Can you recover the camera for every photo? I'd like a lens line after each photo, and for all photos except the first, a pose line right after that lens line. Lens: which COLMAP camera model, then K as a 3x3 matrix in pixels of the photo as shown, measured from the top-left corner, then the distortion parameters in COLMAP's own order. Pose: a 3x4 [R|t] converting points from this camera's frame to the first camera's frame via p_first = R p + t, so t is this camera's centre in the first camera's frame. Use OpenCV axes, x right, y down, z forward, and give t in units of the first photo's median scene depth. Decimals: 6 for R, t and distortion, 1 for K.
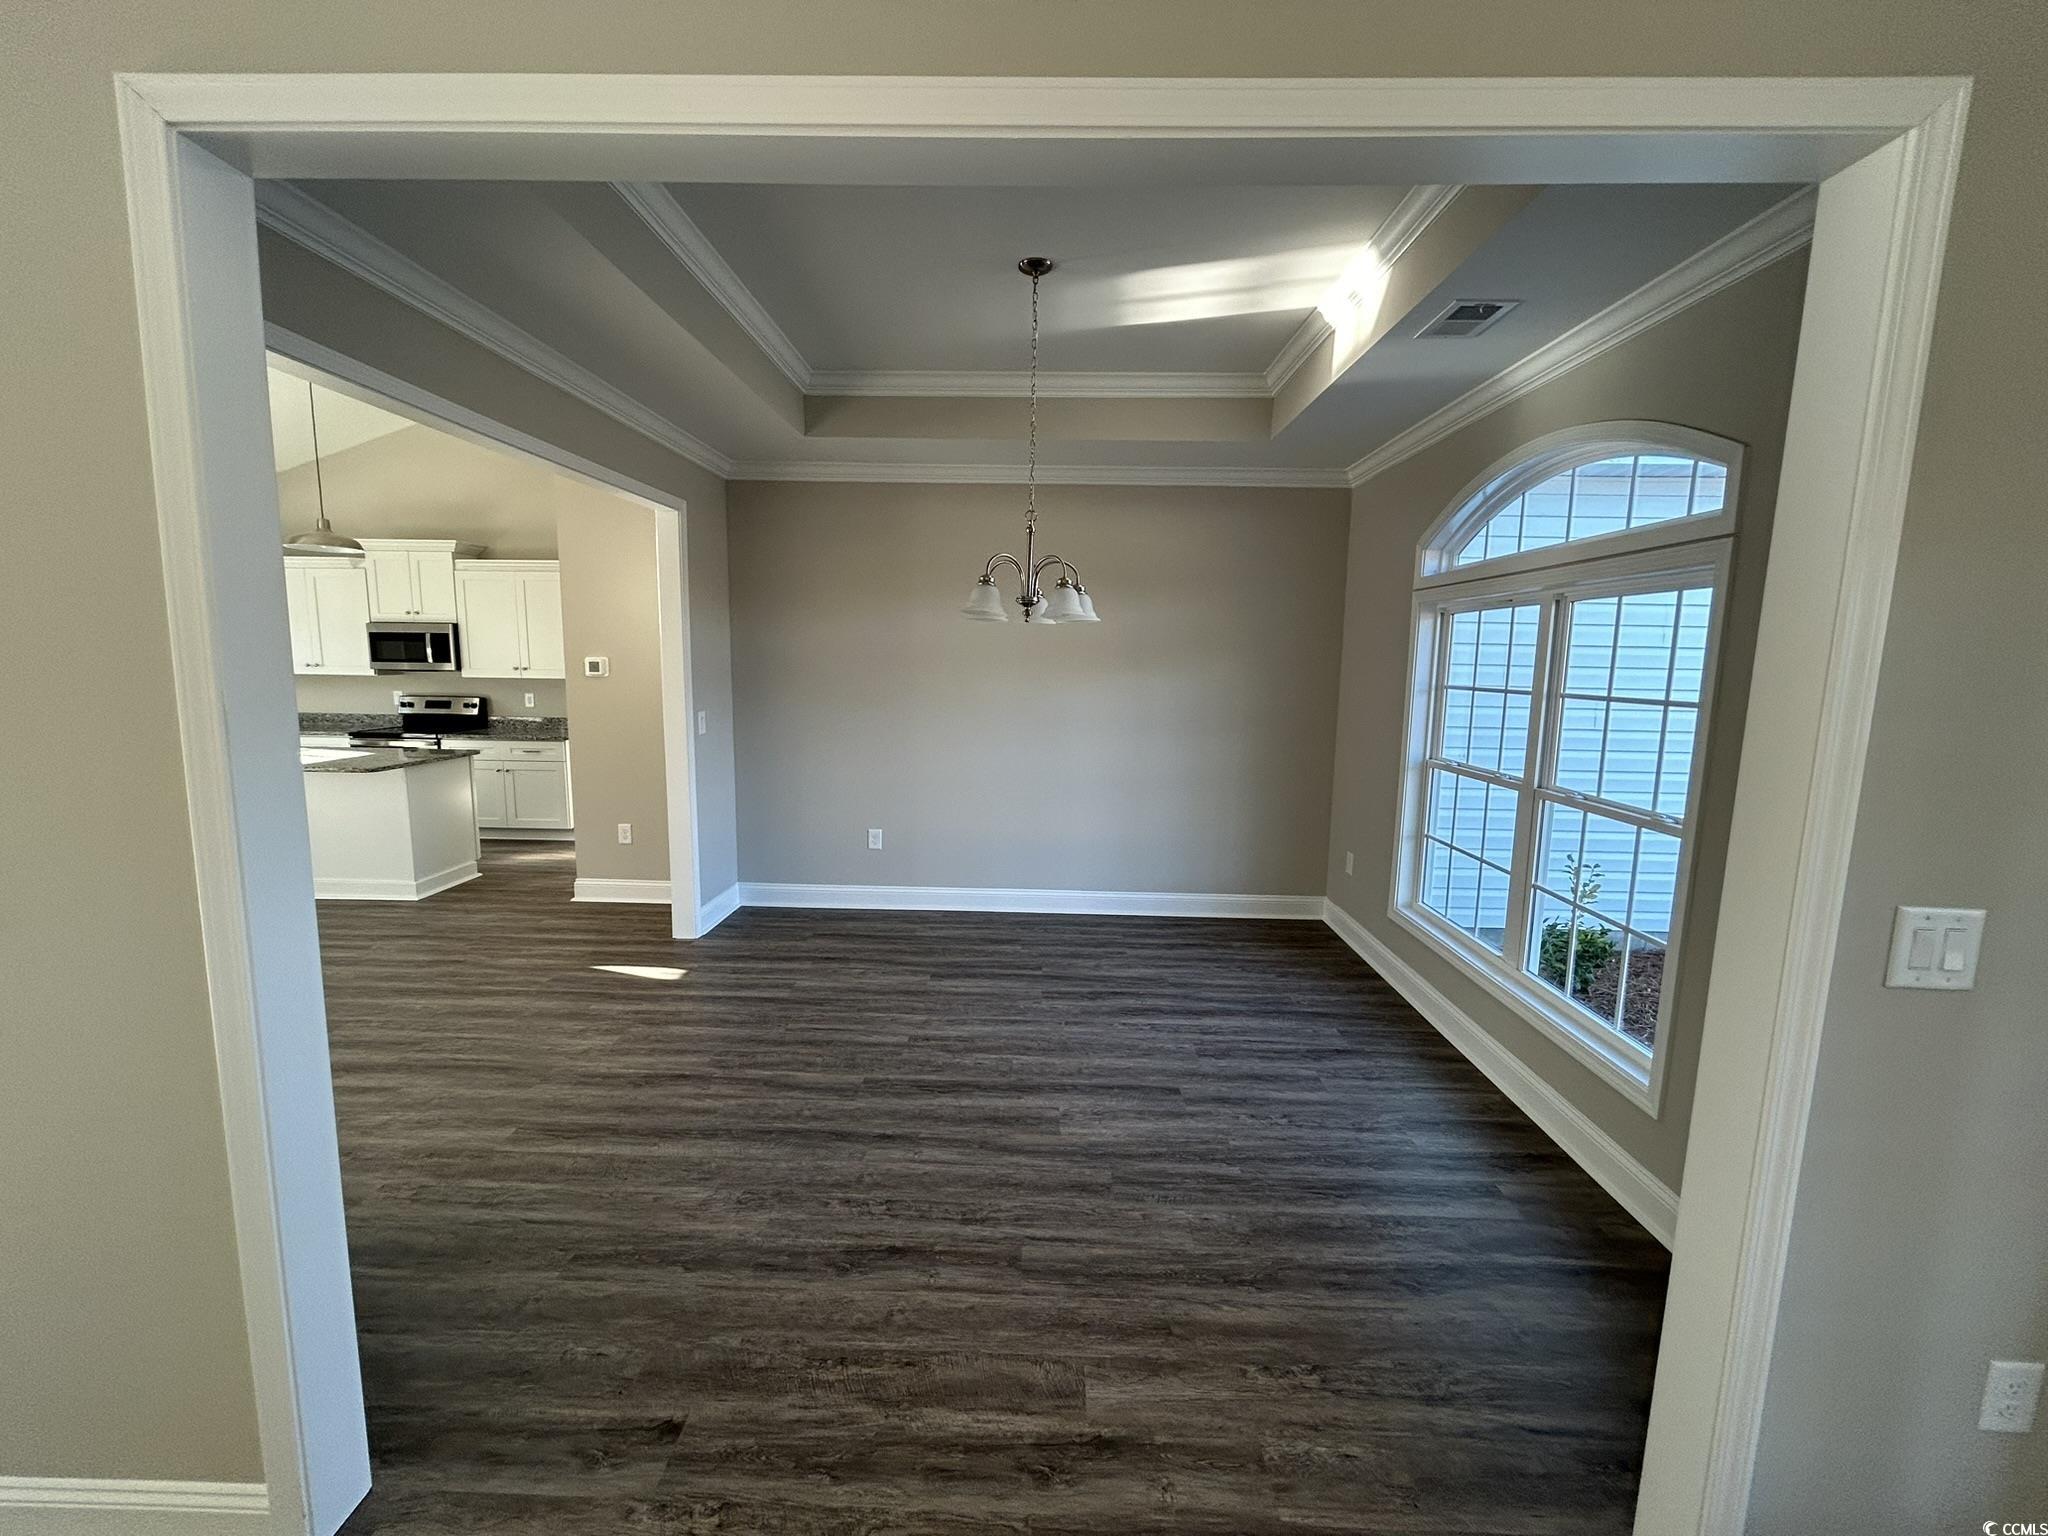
lens RADIAL K [[824.6, 0, 1023.0], [0, 824.6, 763.4], [0, 0, 1]] dist [-0.001228, 0.000273]
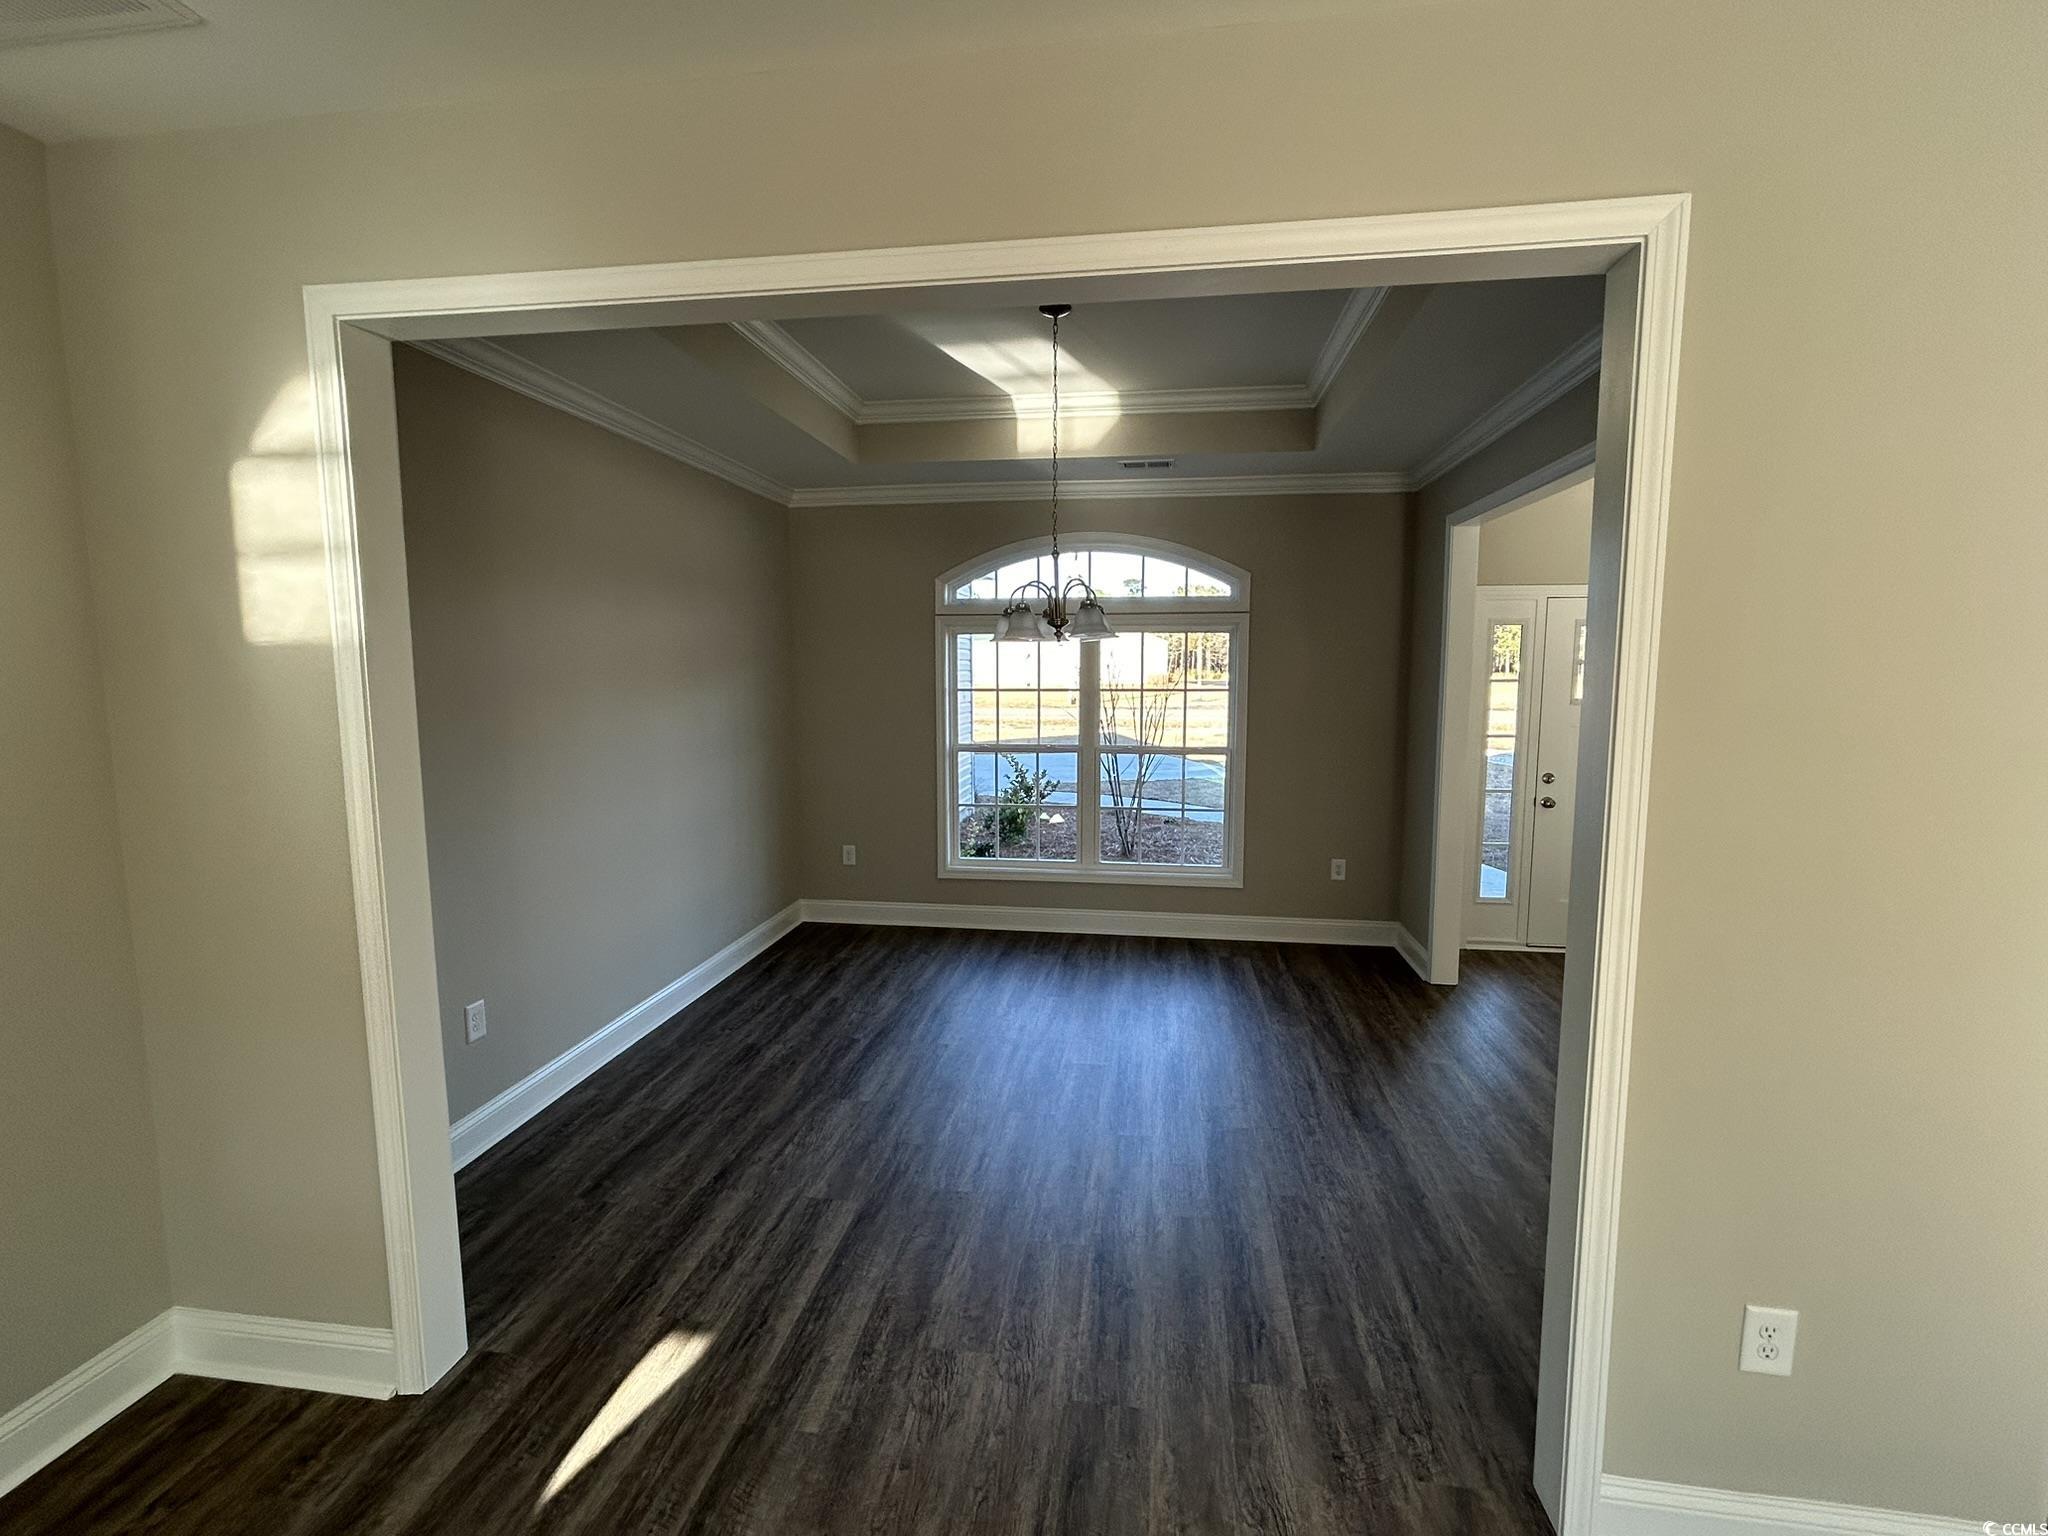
lens RADIAL K [[918.0, 0, 1025.7], [0, 918.0, 765.3], [0, 0, 1]] dist [0.001058, 0.000236]
pose [[0.118551, -0.123781, 0.985203, -0.920294], [0.131409, 0.985428, 0.107997, -0.117009], [-0.984214, 0.116662, 0.133089, 0.711698]]
